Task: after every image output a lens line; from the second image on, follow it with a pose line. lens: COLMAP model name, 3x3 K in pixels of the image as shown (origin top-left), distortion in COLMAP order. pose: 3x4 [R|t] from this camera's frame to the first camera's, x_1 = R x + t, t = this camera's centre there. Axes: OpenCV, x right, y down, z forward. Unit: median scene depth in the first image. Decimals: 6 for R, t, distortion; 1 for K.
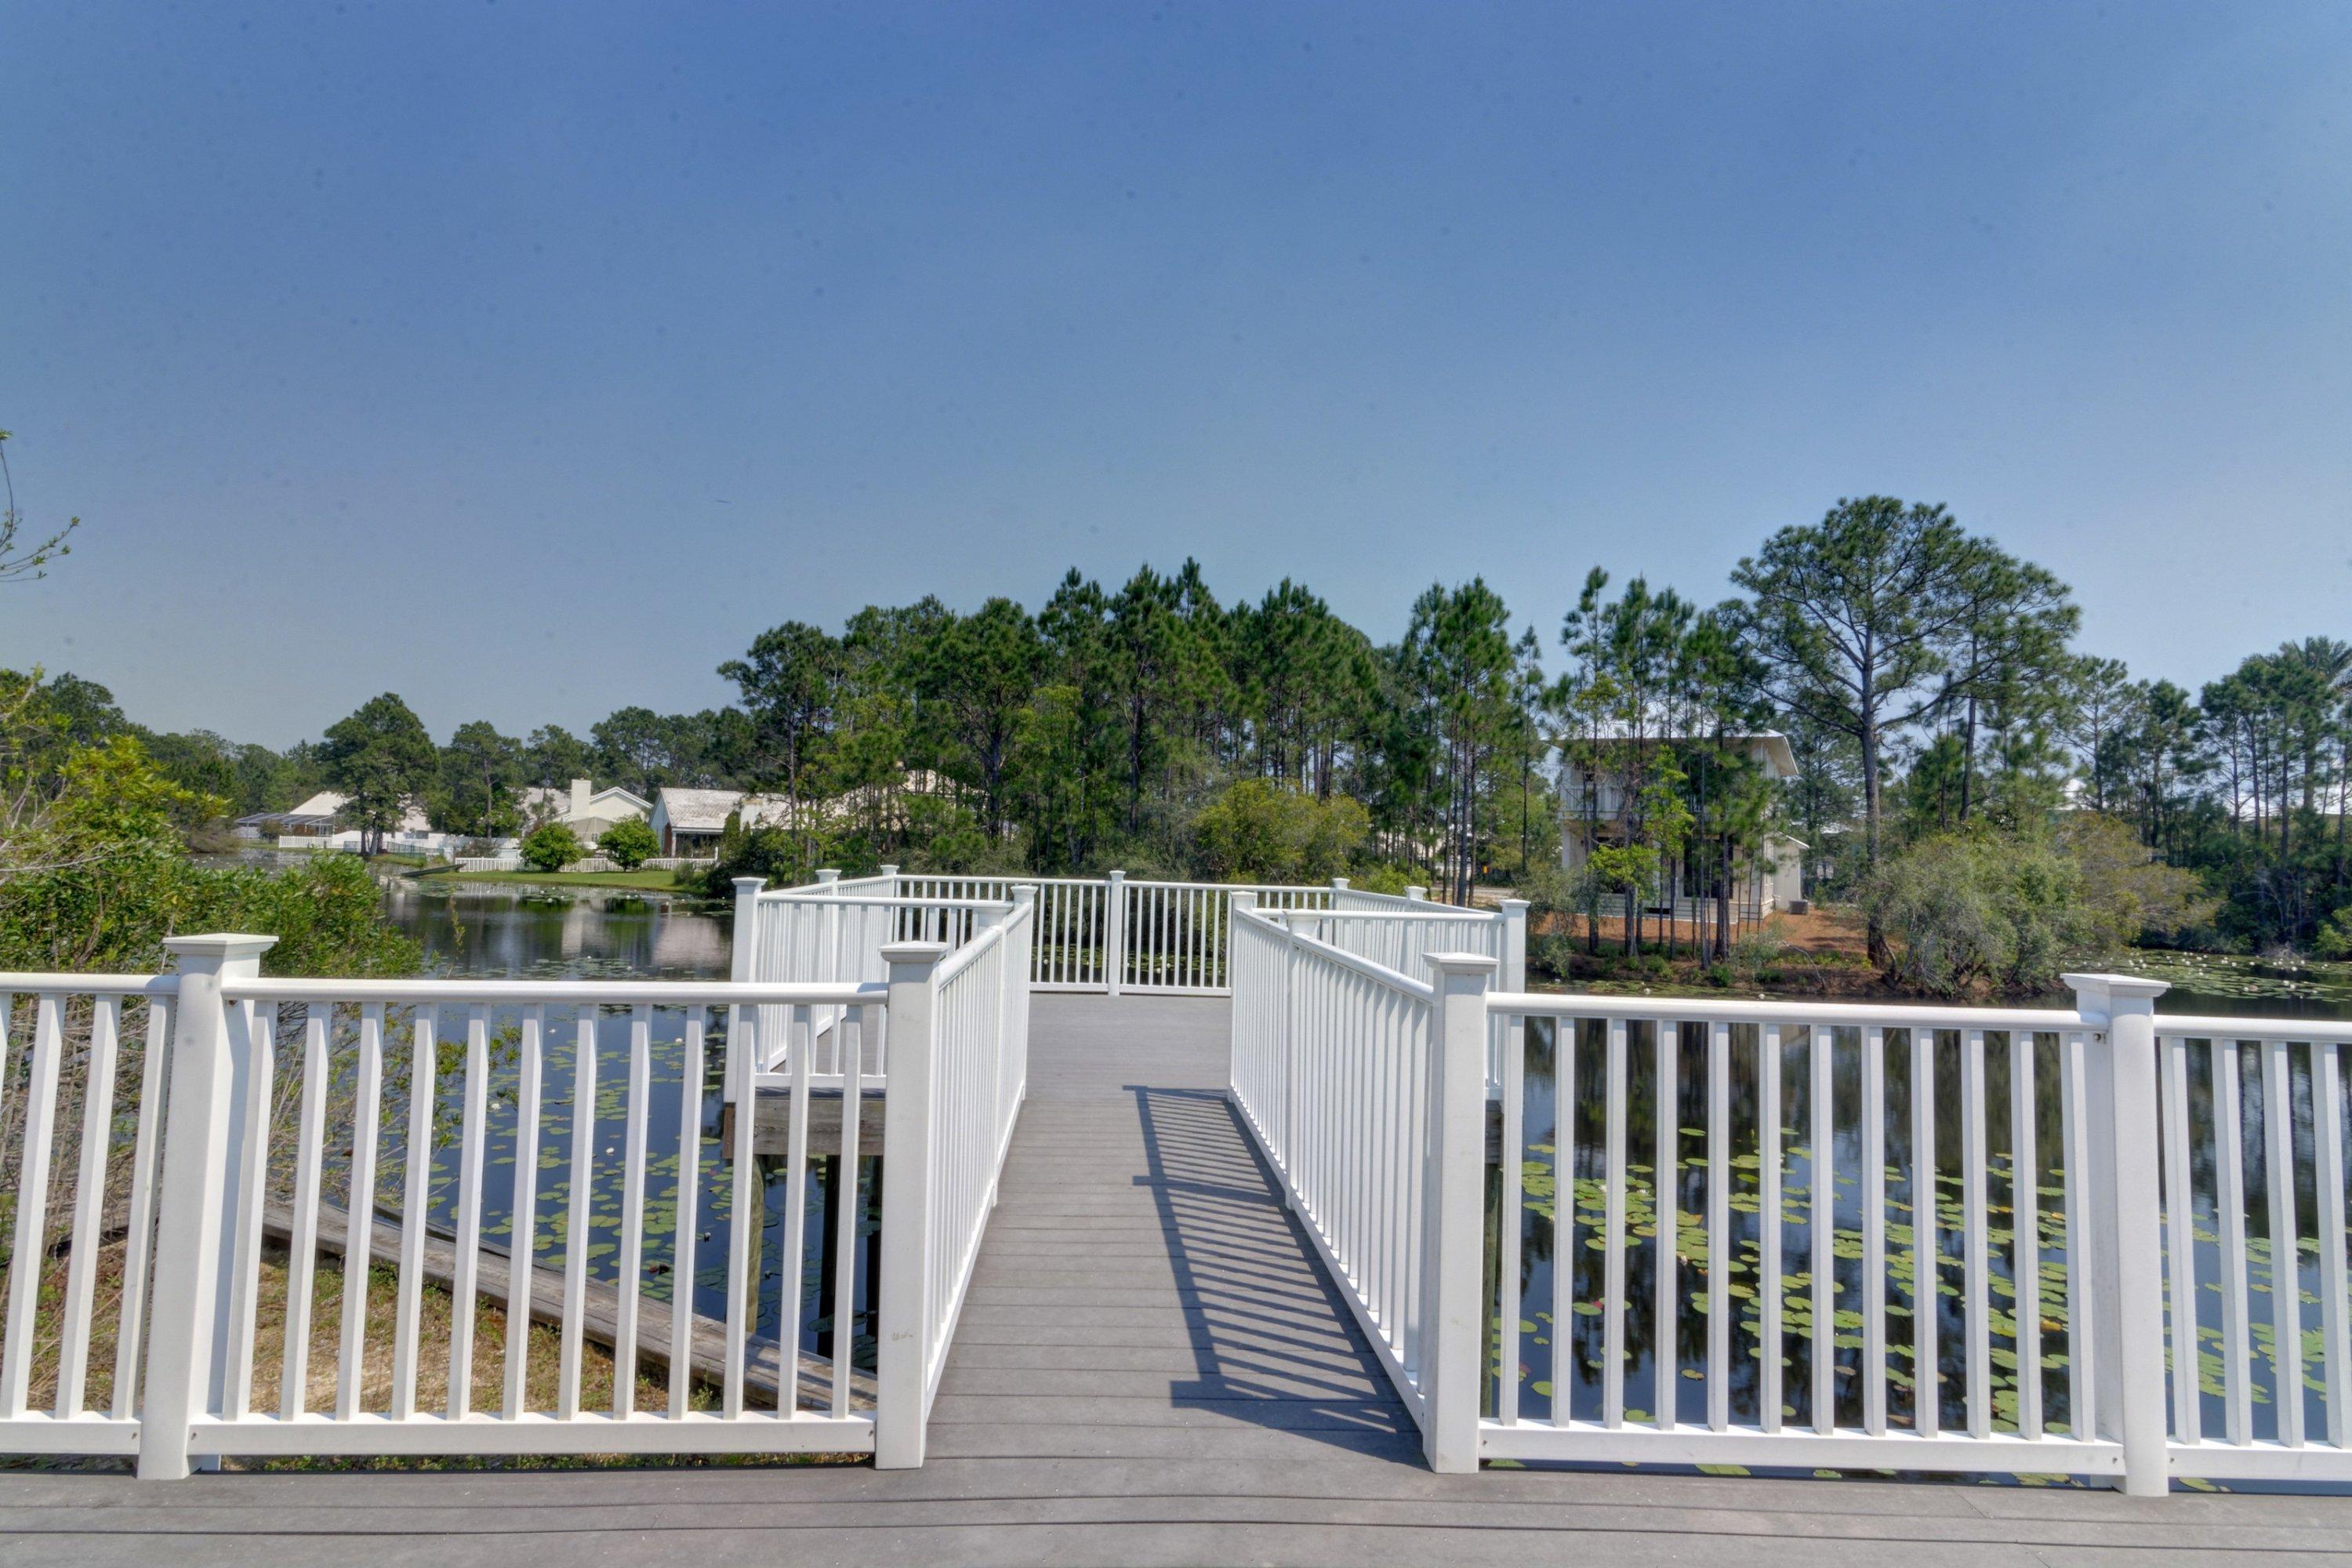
lens RADIAL K [[1124.3, 0, 1177.5], [0, 1124.3, 793.2], [0, 0, 1]] dist [0.012164, -0.005972]
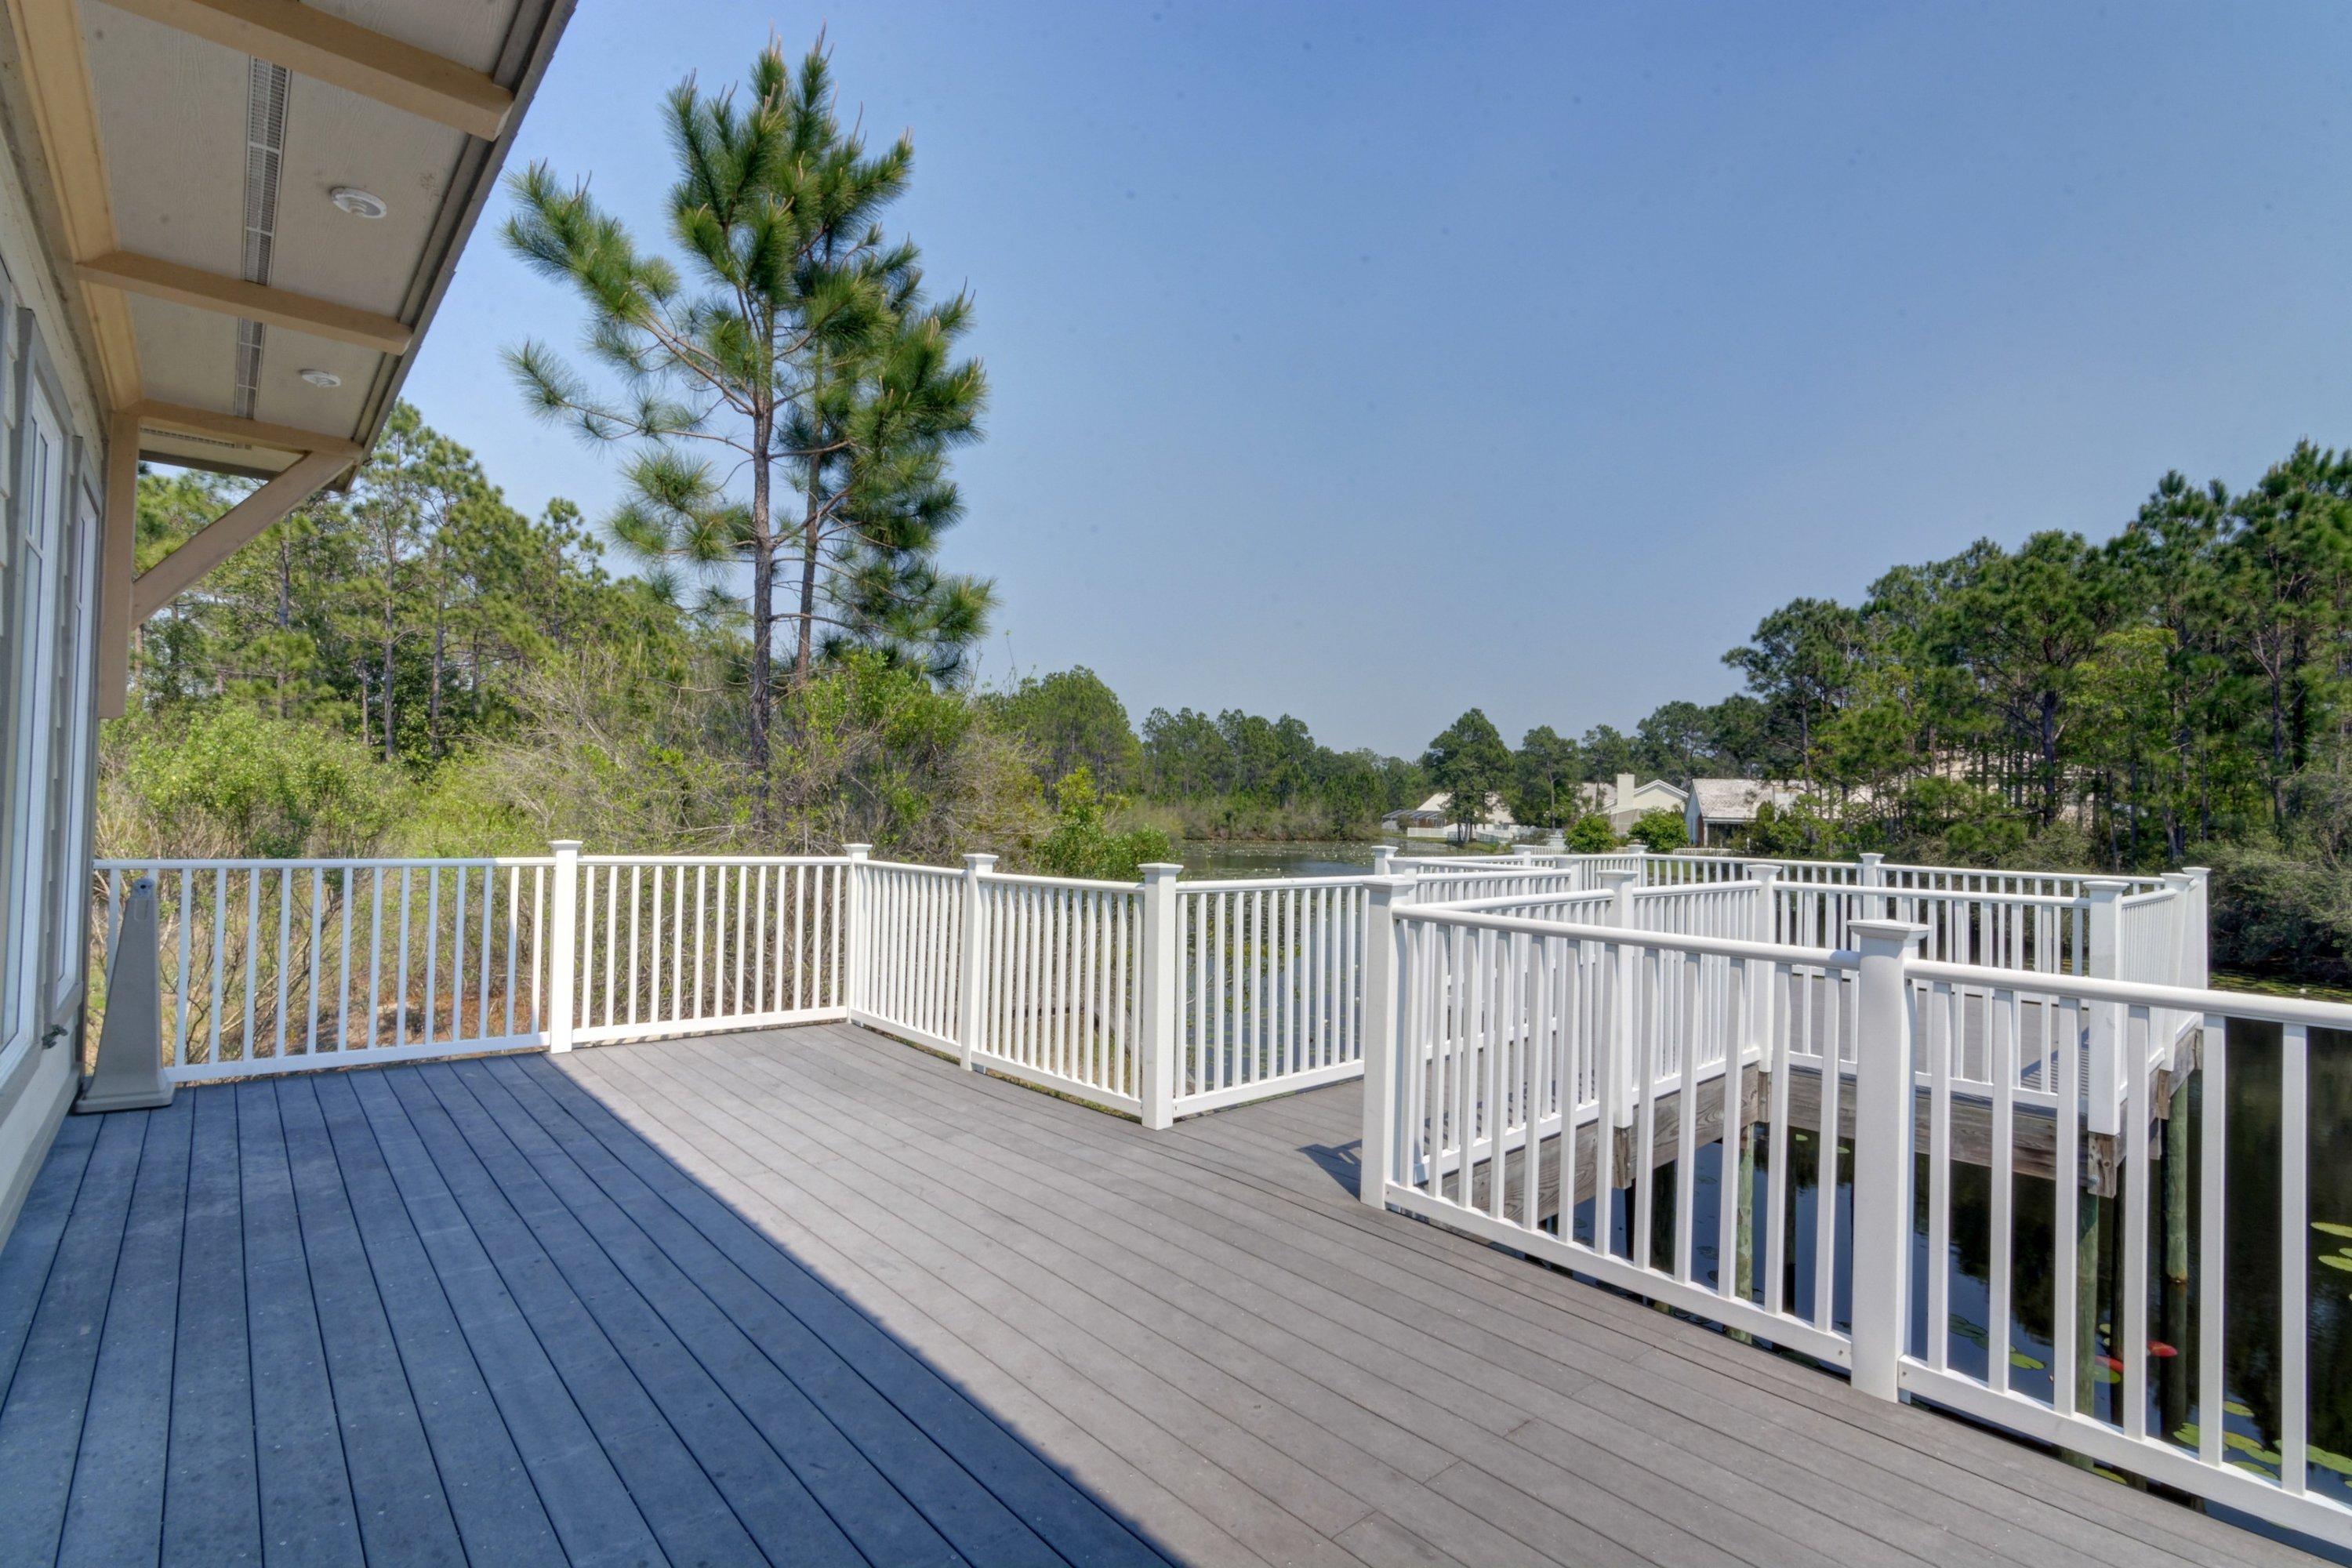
lens RADIAL K [[1124.3, 0, 1177.5], [0, 1124.3, 793.2], [0, 0, 1]] dist [0.012164, -0.005972]
pose [[0.632175, -0.027779, -0.774327, 0.047708], [0.033742, 0.999396, -0.008306, 0.001114], [0.774090, -0.020876, 0.632731, -0.006998]]
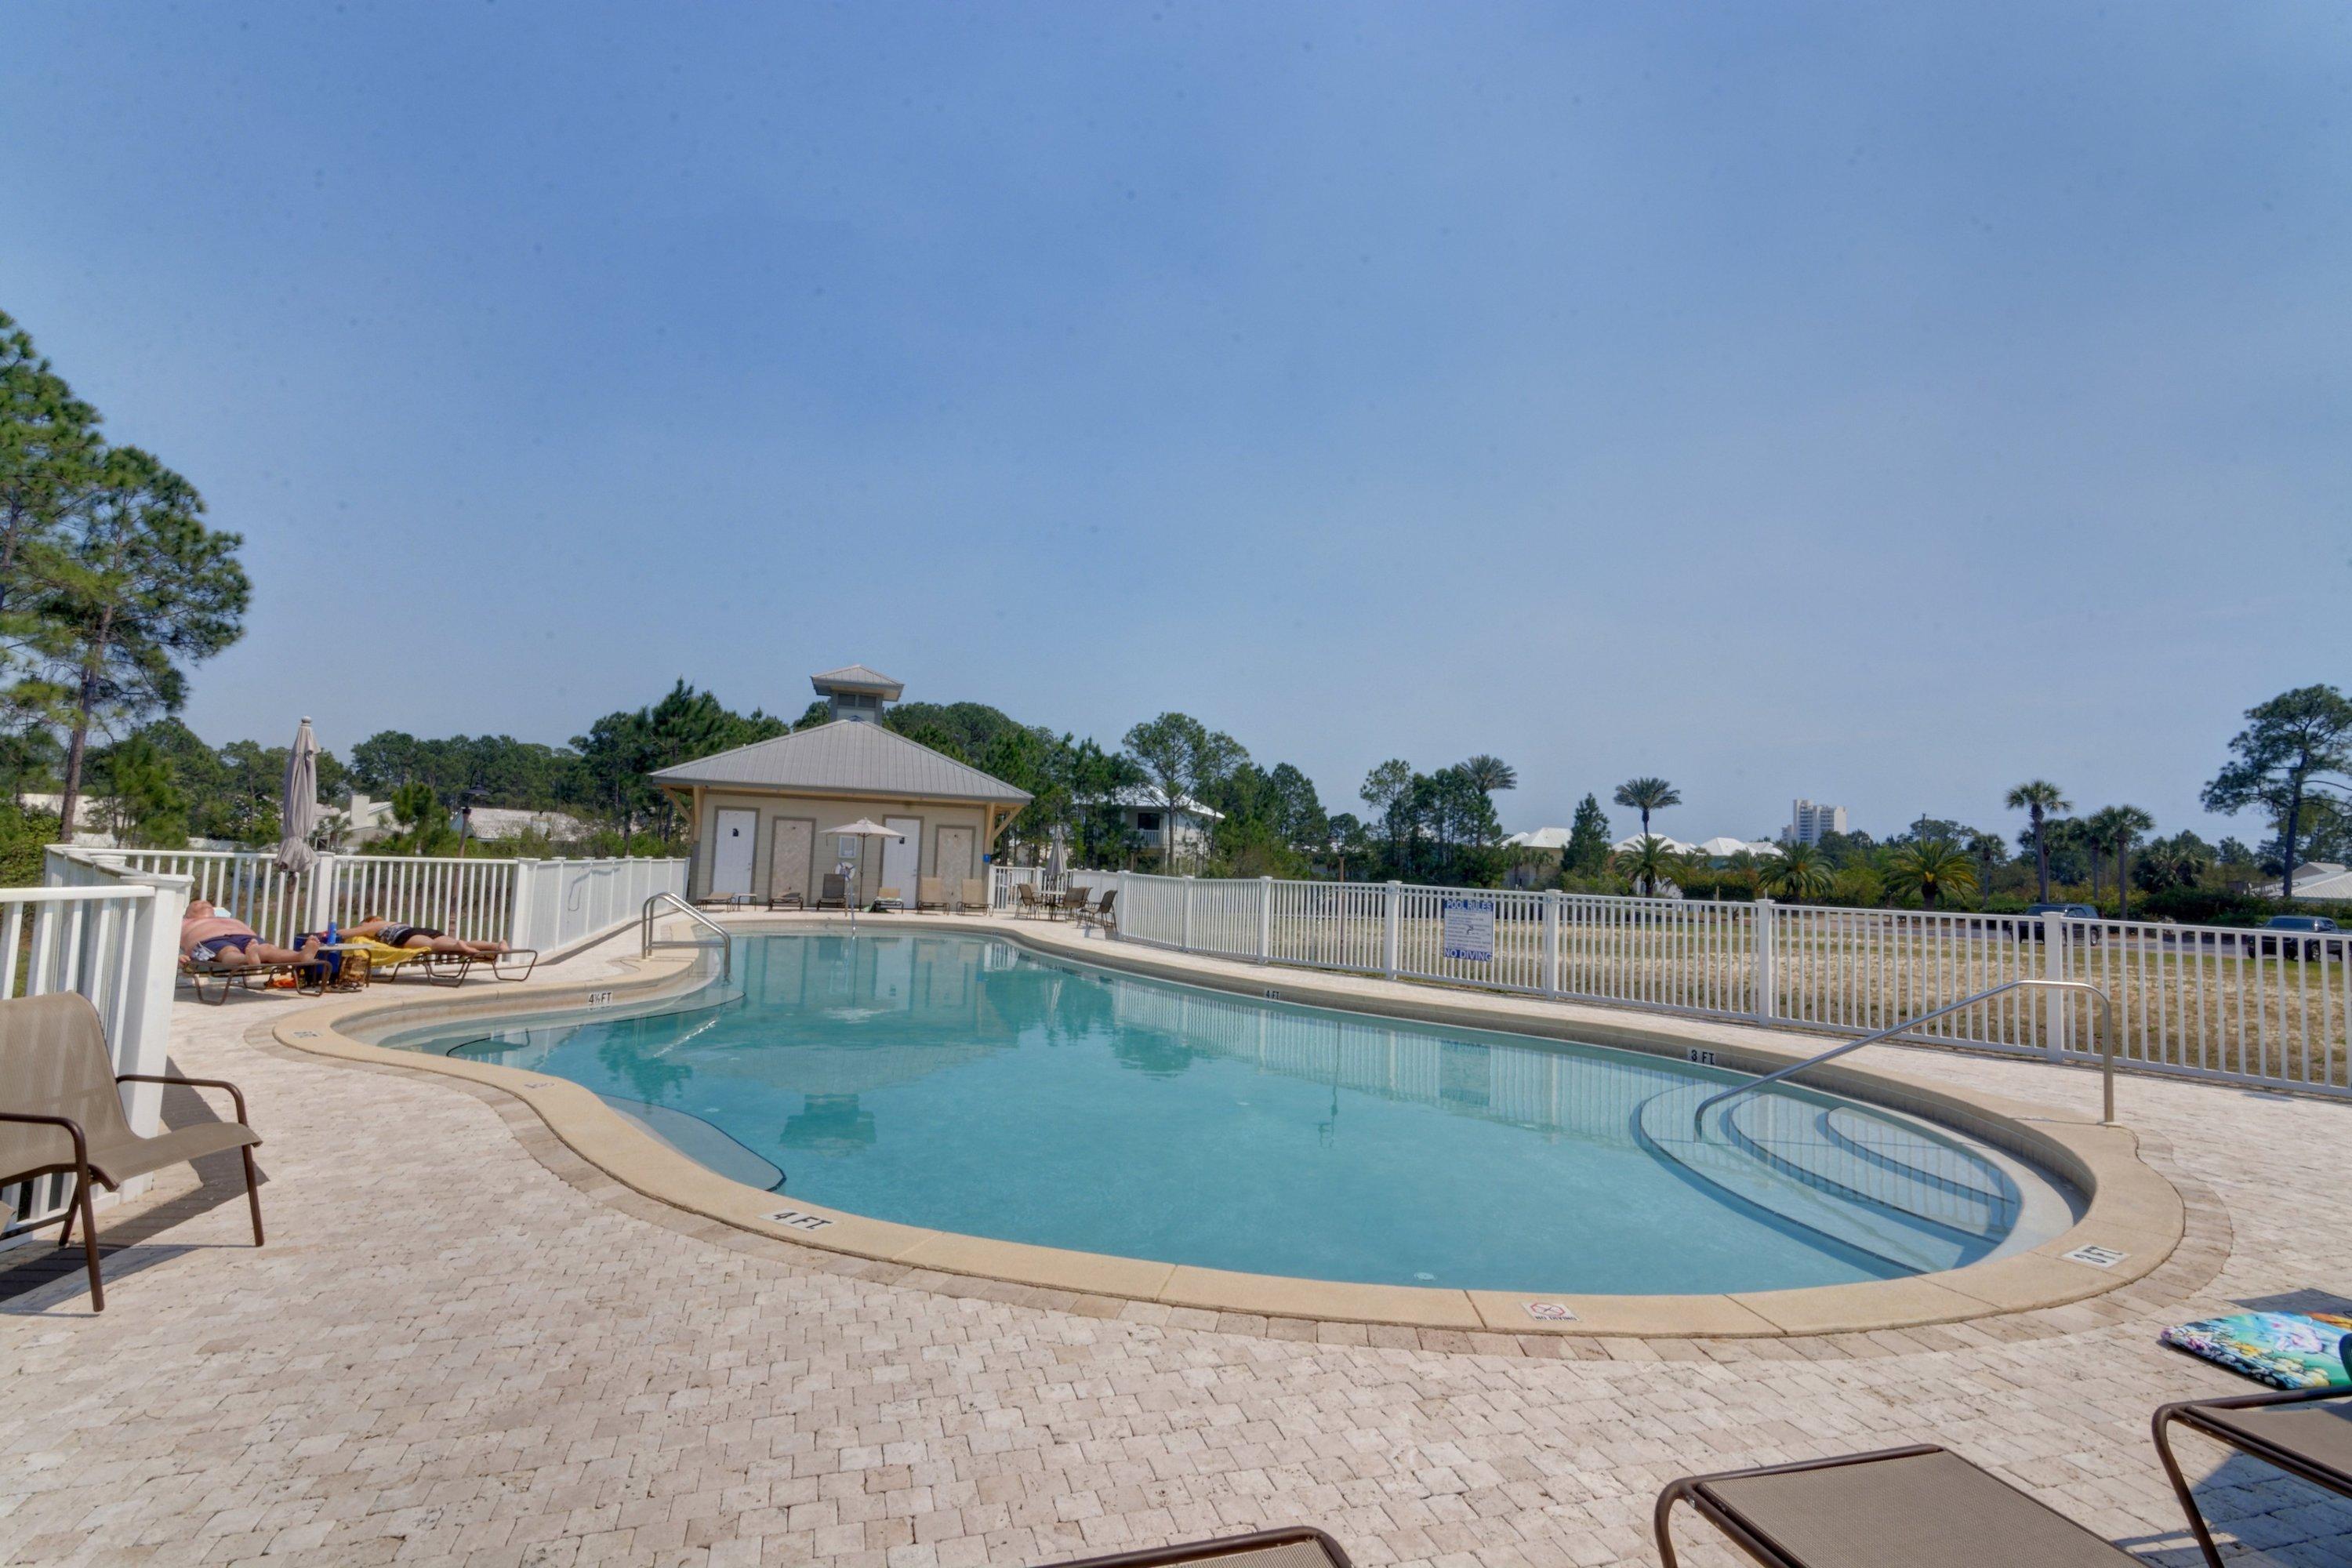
lens RADIAL K [[1098.2, 0, 1176.0], [0, 1098.2, 784.0], [0, 0, 1]] dist [0.016035, 0.000010]
pose [[0.966185, 0.030633, 0.256022, 0.017979], [-0.025600, 0.999408, -0.022971, -0.031522], [-0.256574, 0.015640, 0.966398, -0.615453]]
